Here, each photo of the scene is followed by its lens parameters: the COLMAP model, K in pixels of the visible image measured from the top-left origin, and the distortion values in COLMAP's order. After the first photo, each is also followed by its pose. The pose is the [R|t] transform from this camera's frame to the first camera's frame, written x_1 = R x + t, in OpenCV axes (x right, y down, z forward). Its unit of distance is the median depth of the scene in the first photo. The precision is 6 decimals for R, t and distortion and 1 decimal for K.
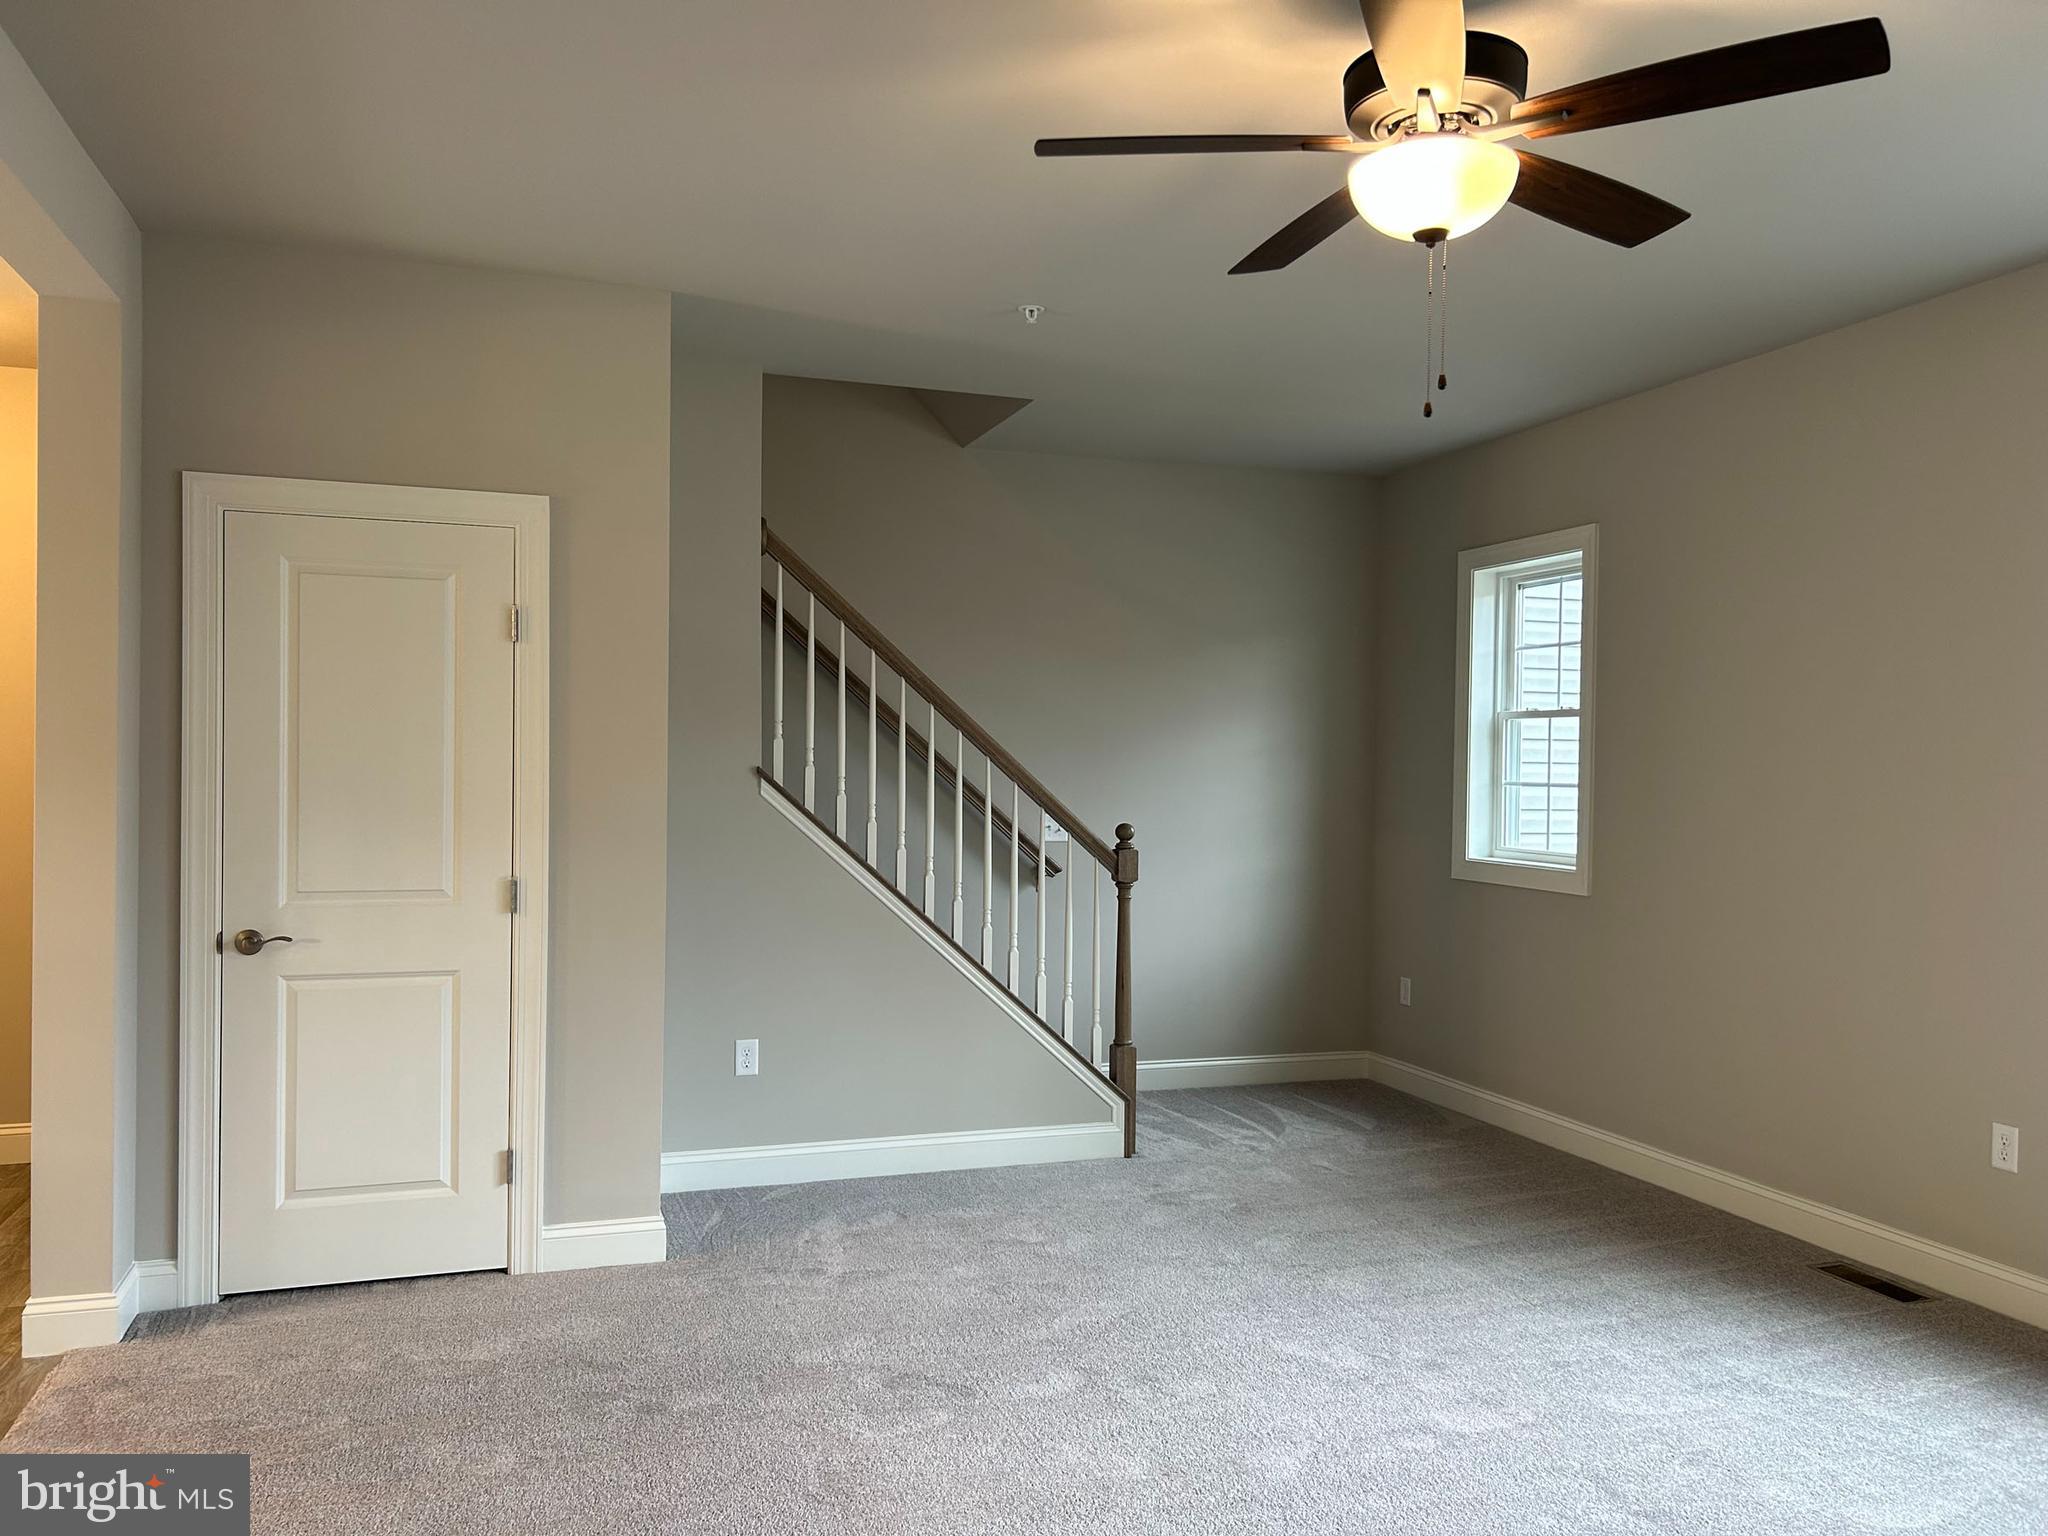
lens RADIAL K [[1534.9, 0, 1028.5], [0, 1534.9, 774.5], [0, 0, 1]] dist [0.061288, -0.098753]
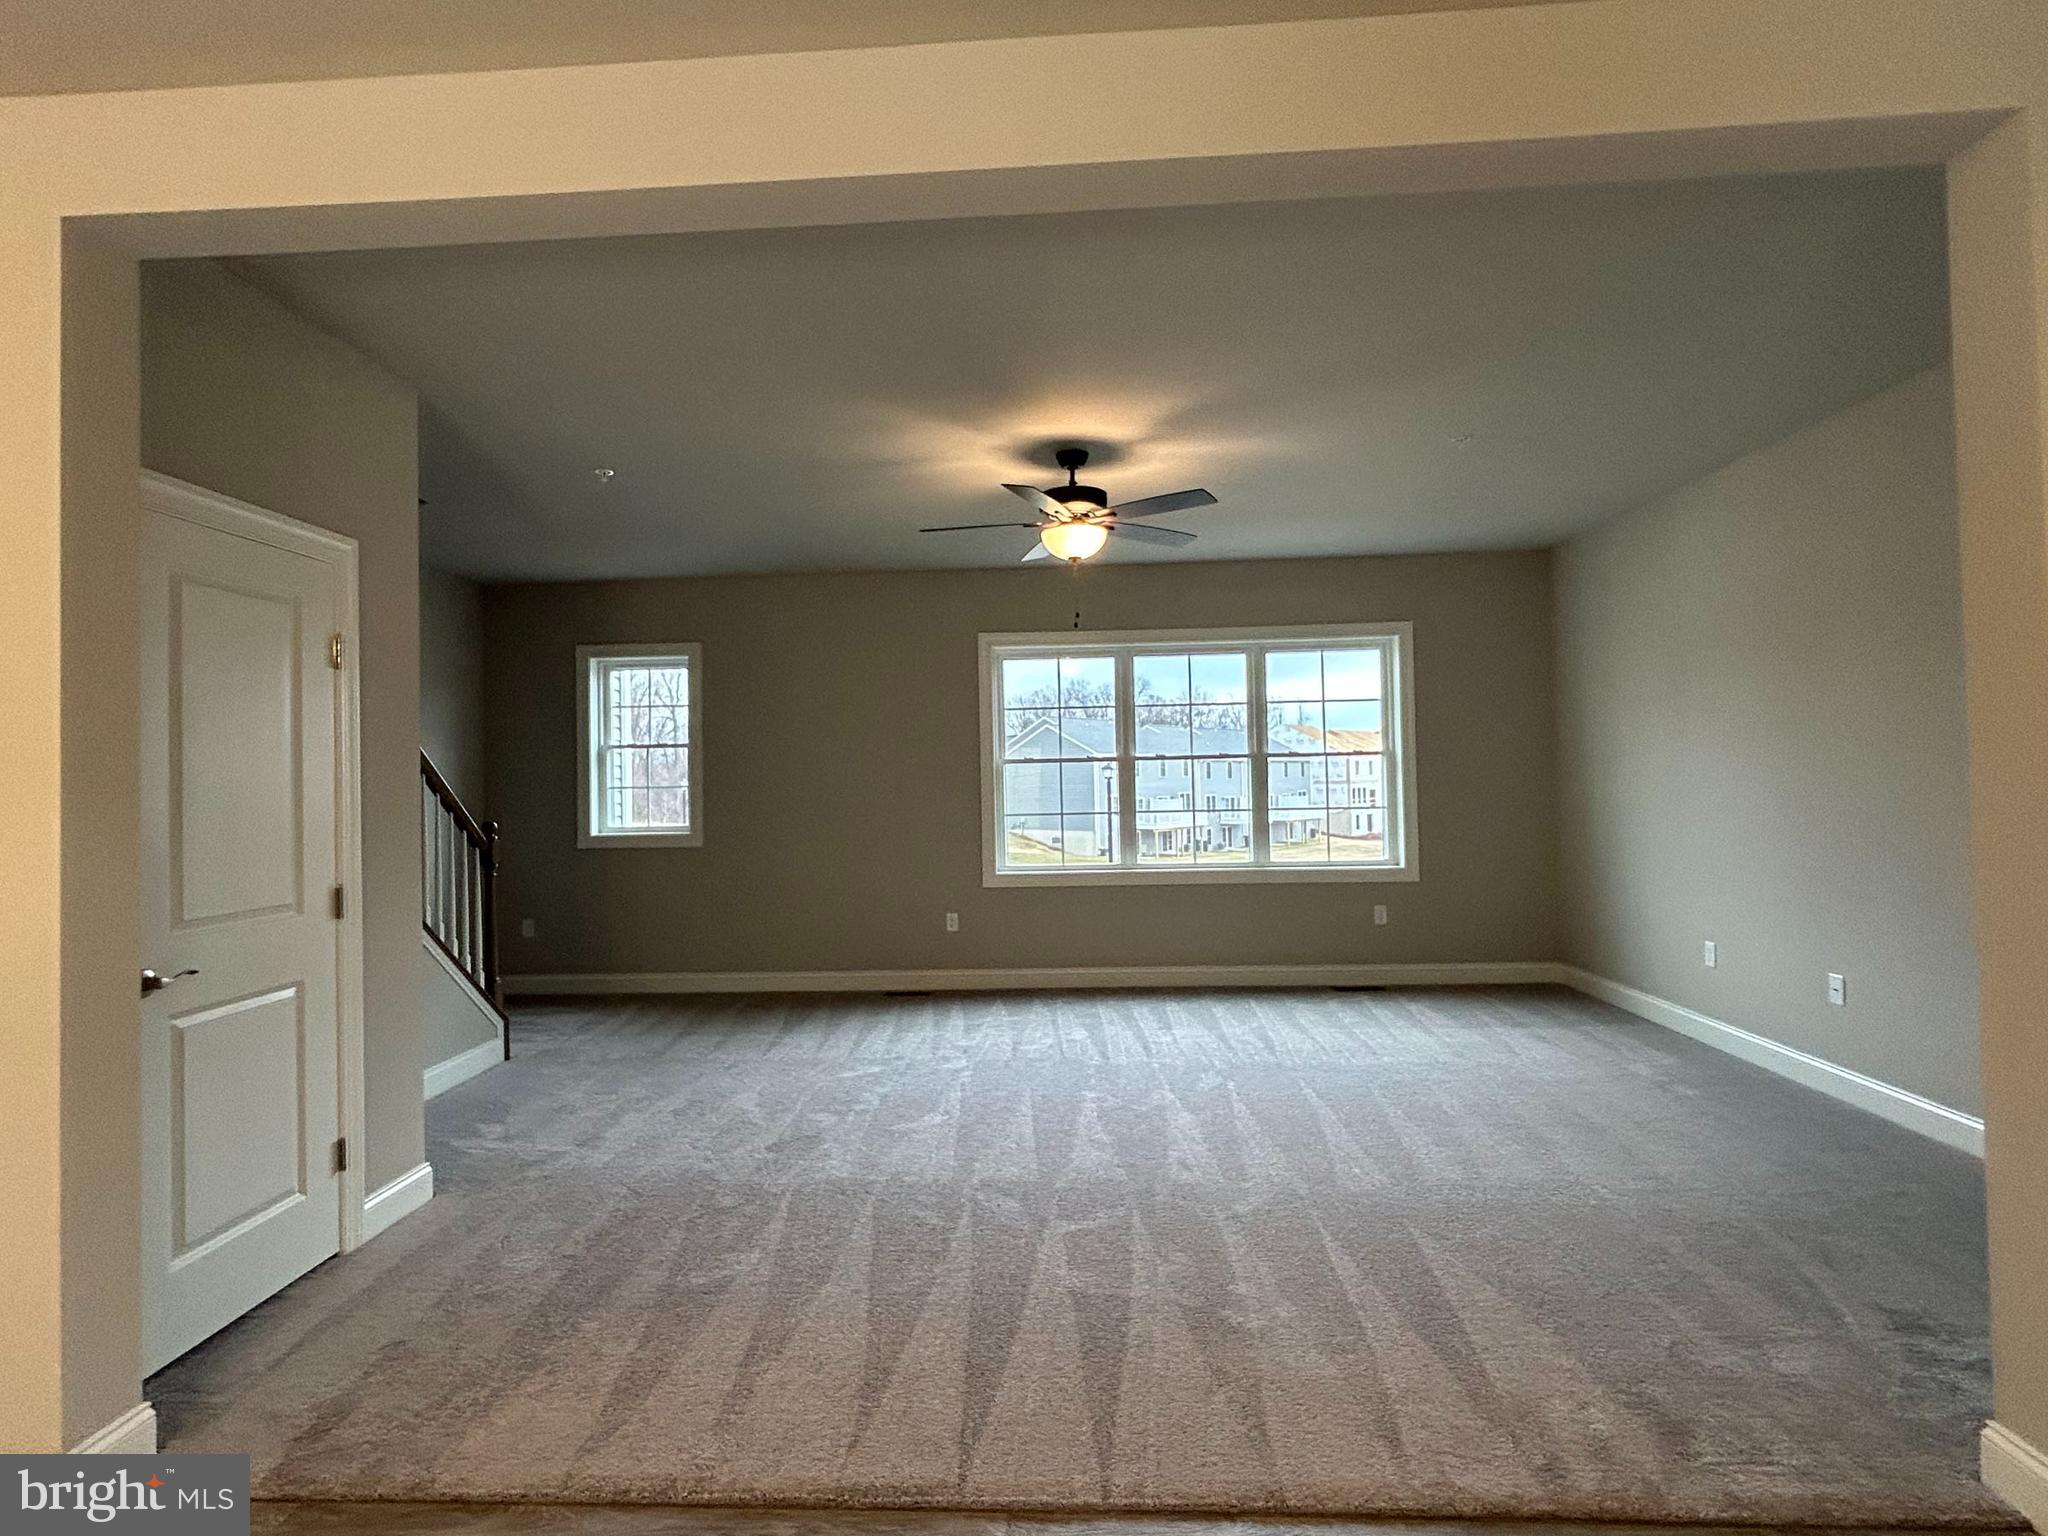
lens RADIAL K [[999.5, 0, 1016.9], [0, 999.5, 759.6], [0, 0, 1]] dist [-0.001155, -0.000310]
pose [[0.376861, -0.002987, 0.926265, -0.602080], [0.034299, 0.999354, -0.010732, 0.001790], [-0.925635, 0.035814, 0.376720, 0.220815]]
